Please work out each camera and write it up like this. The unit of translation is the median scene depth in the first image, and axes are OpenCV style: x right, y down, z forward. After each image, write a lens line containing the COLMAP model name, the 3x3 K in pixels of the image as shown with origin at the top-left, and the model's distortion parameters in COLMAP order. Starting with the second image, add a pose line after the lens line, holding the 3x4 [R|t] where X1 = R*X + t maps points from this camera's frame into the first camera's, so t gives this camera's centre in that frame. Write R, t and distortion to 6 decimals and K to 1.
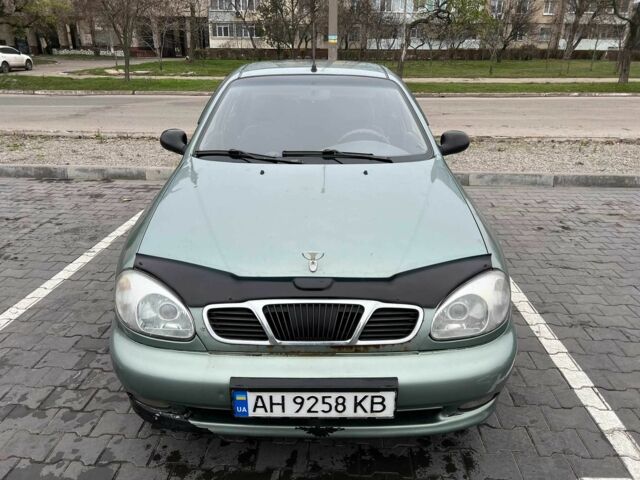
lens RADIAL K [[481.6, 0, 320.4], [0, 481.6, 238.9], [0, 0, 1]] dist [0.046009, -0.036556]
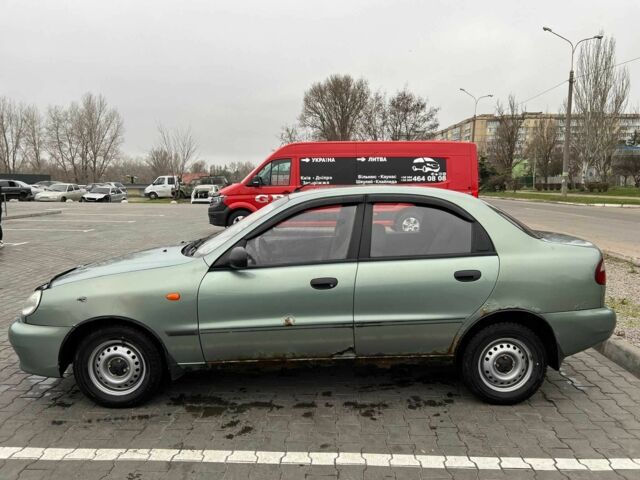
lens RADIAL K [[481.6, 0, 324.6], [0, 481.6, 244.7], [0, 0, 1]] dist [0.046009, -0.036556]
pose [[0.014830, 0.121875, -0.992435, 1.576136], [-0.353373, 0.929132, 0.108820, -0.488357], [0.935365, 0.349086, 0.056846, 1.345655]]
